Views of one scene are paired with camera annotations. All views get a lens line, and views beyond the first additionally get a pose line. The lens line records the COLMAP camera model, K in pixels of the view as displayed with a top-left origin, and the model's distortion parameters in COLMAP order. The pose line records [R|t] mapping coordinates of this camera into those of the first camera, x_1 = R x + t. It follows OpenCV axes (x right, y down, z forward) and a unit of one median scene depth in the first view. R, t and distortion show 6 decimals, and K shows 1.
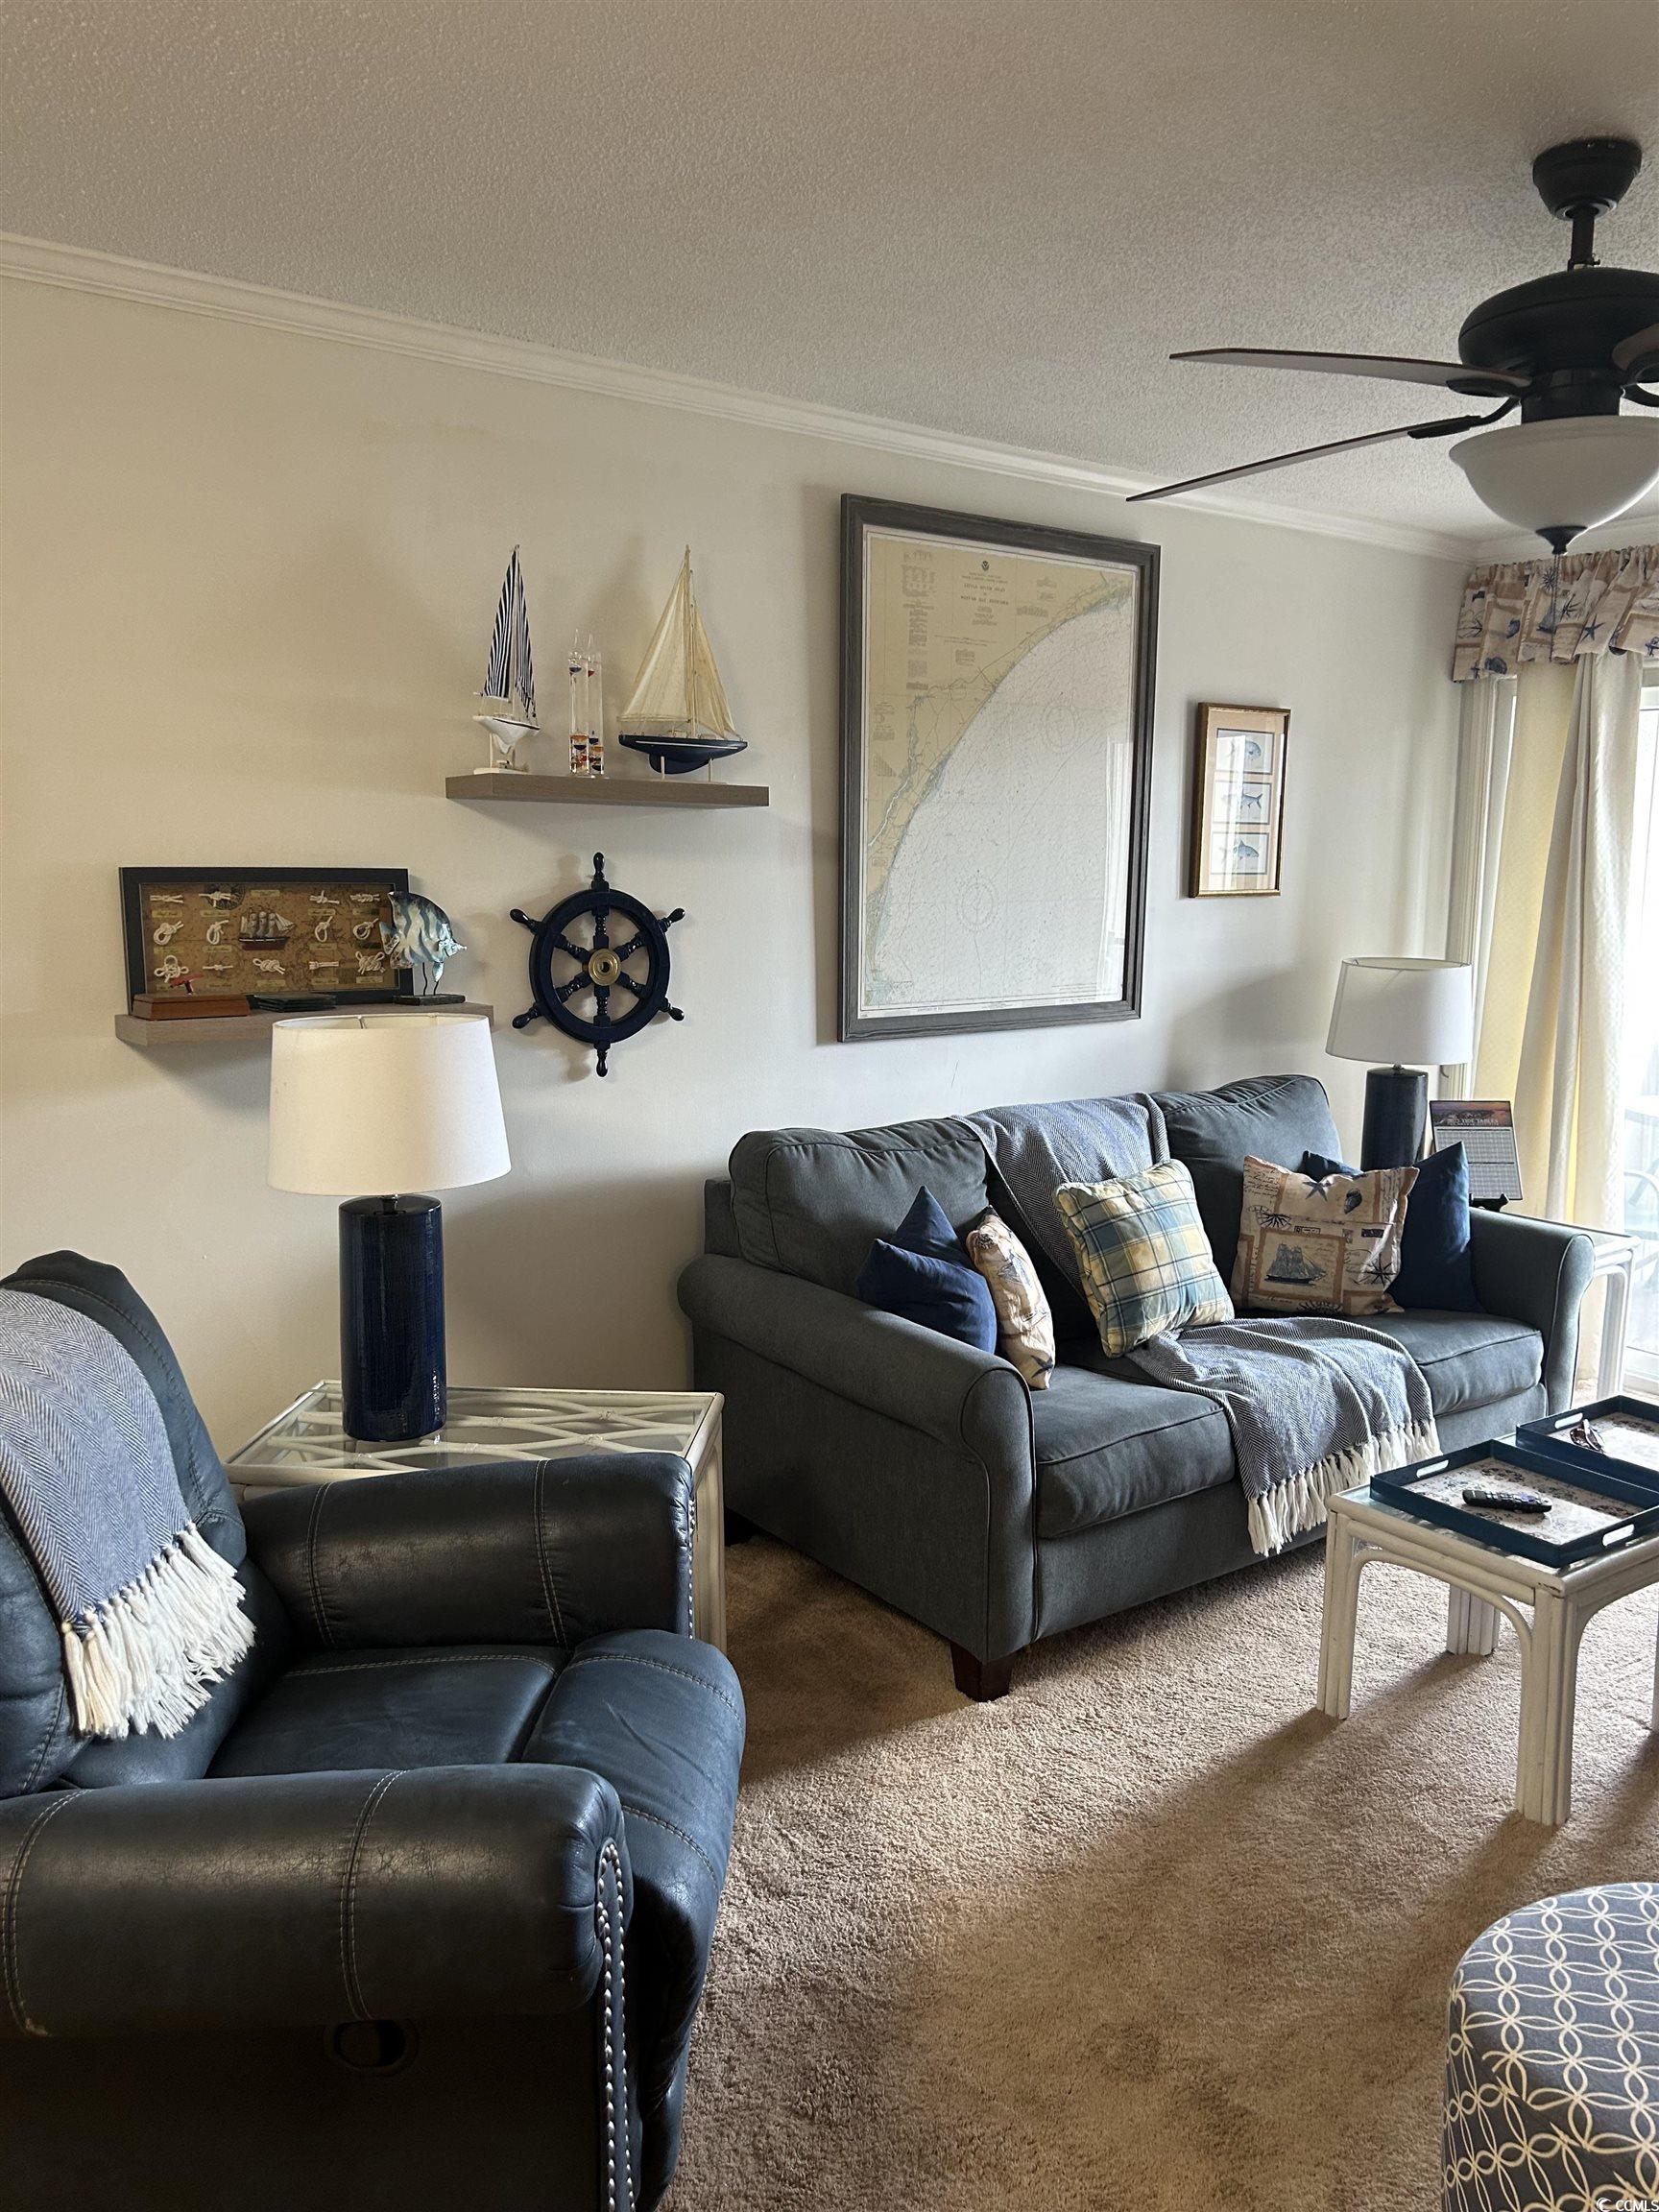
lens RADIAL K [[1667.1, 0, 840.6], [0, 1667.1, 1108.4], [0, 0, 1]] dist [0.037938, -0.040327]
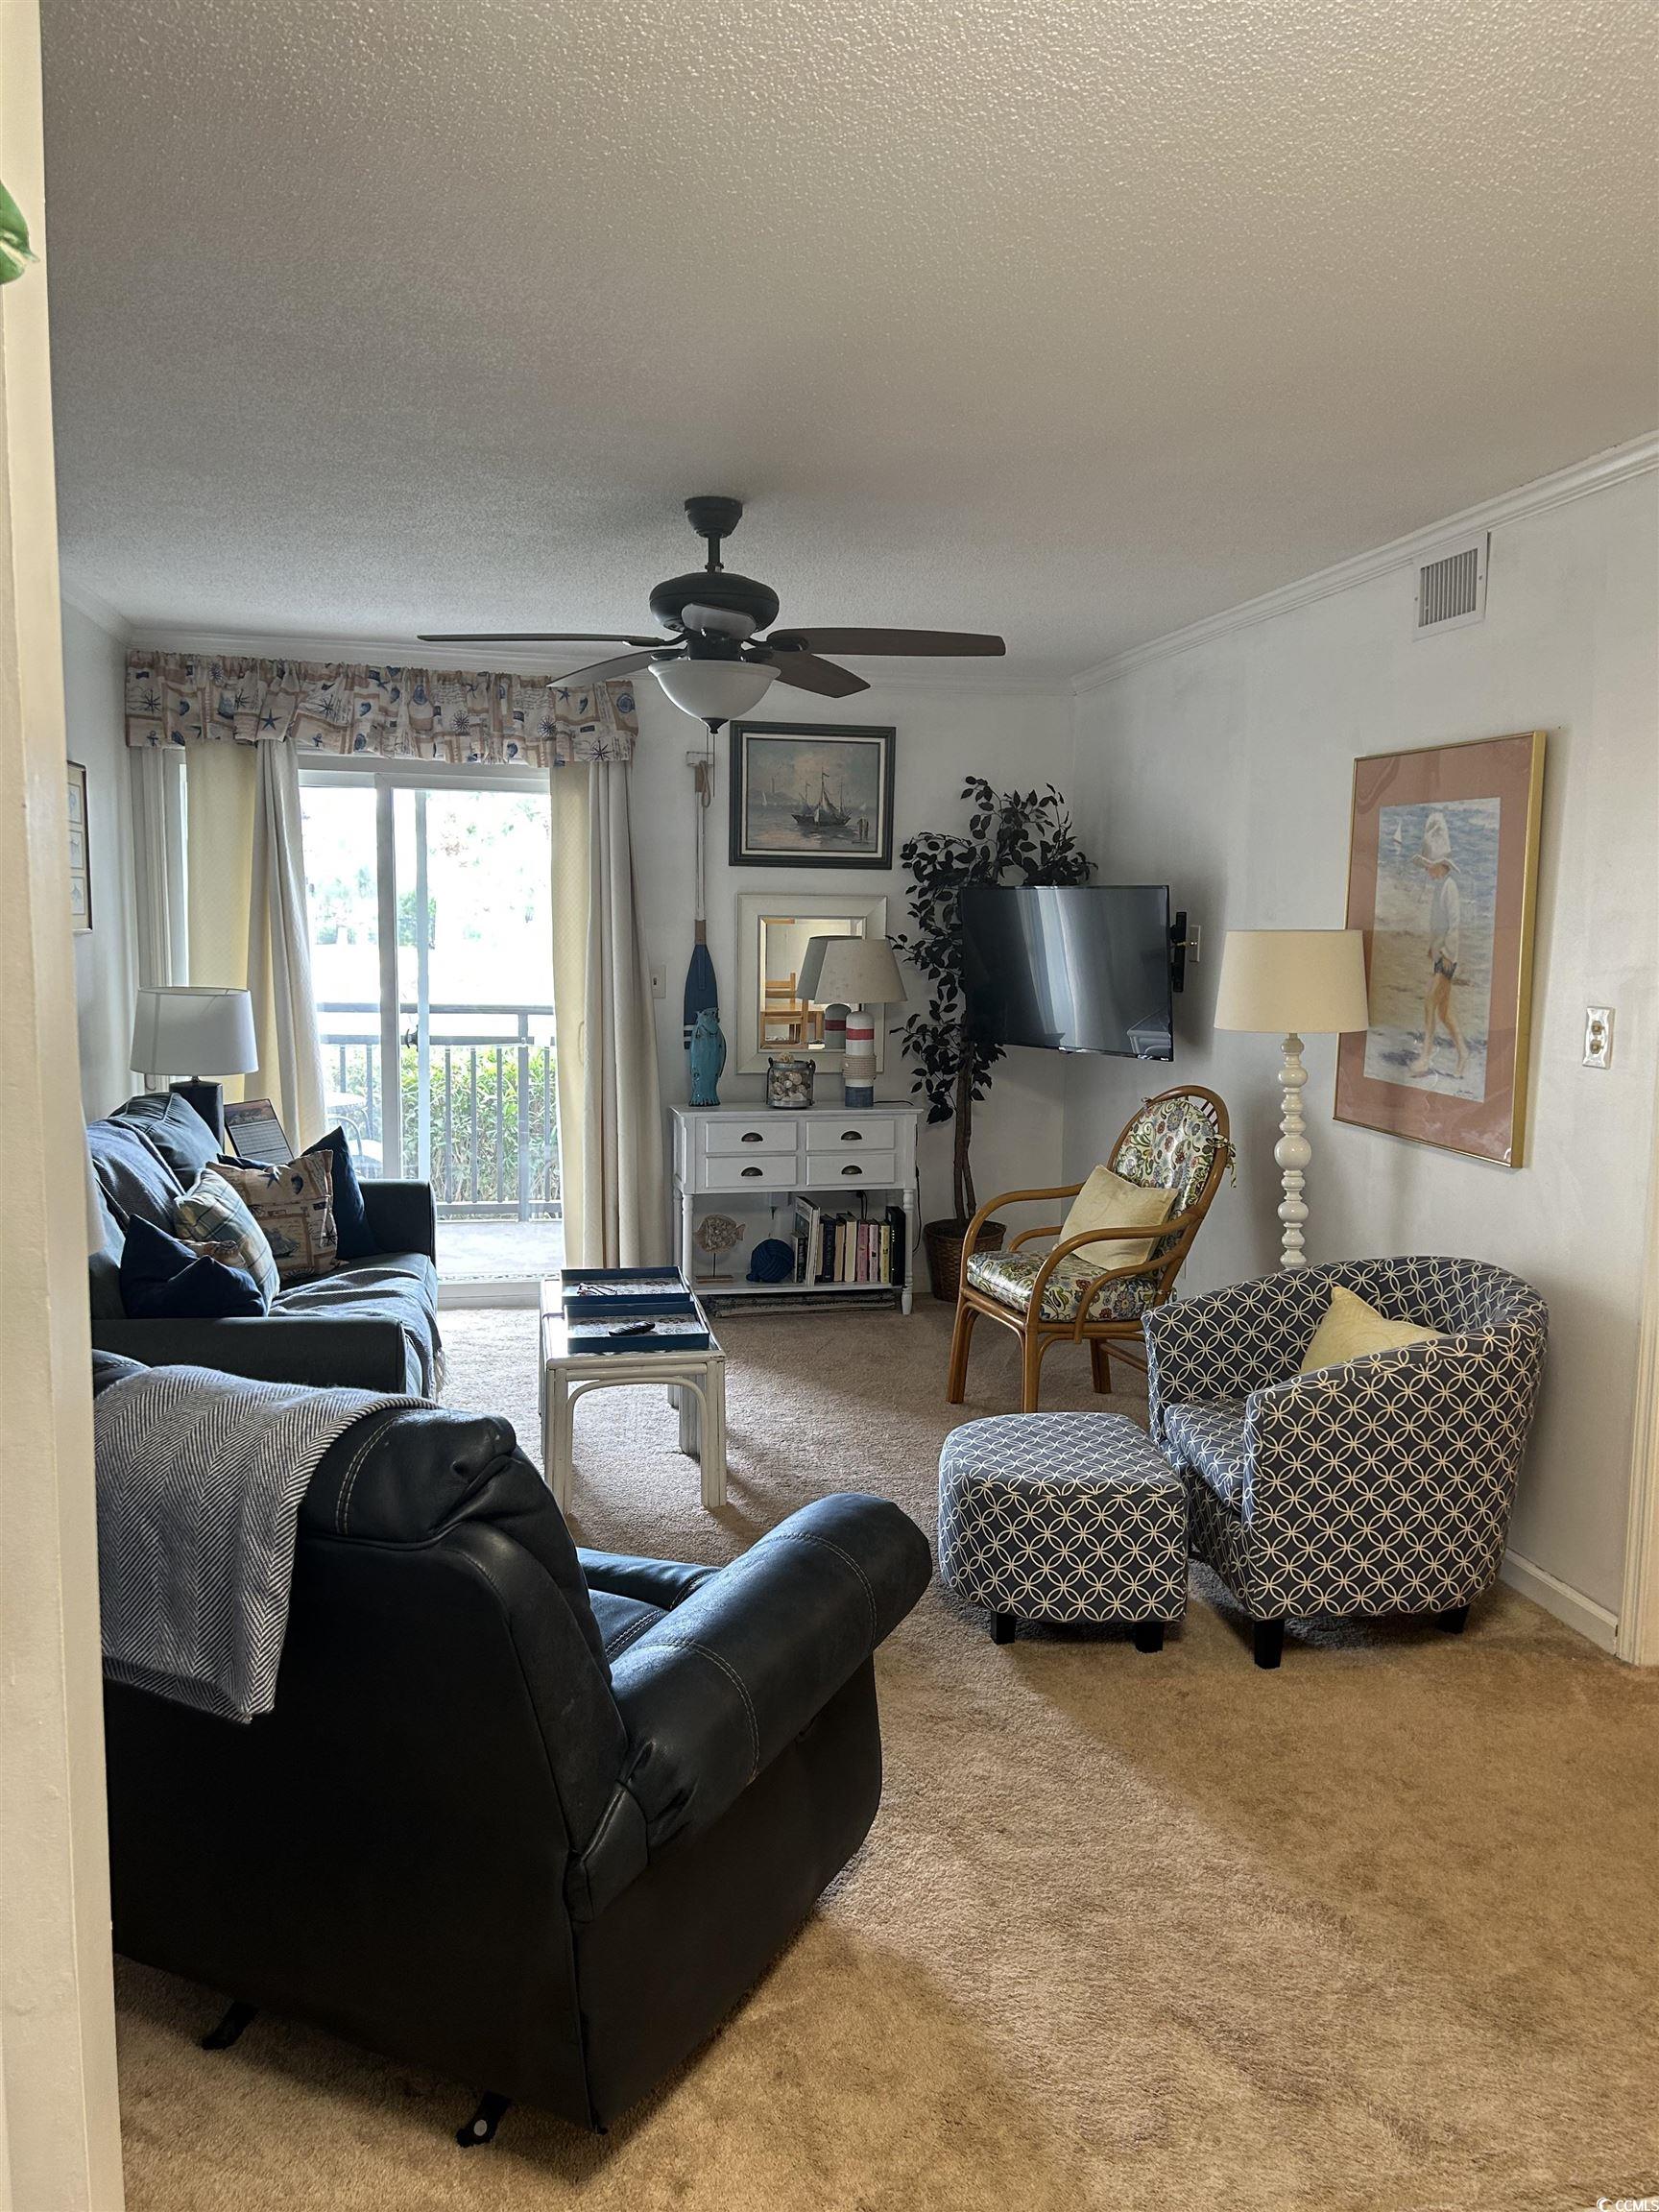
lens RADIAL K [[1667.1, 0, 831.4], [0, 1667.1, 1116.8], [0, 0, 1]] dist [0.037938, -0.040327]
pose [[0.420415, -0.115875, 0.899902, -0.759339], [0.124429, 0.989804, 0.069321, -0.035661], [-0.898759, 0.082830, 0.430547, 0.143983]]
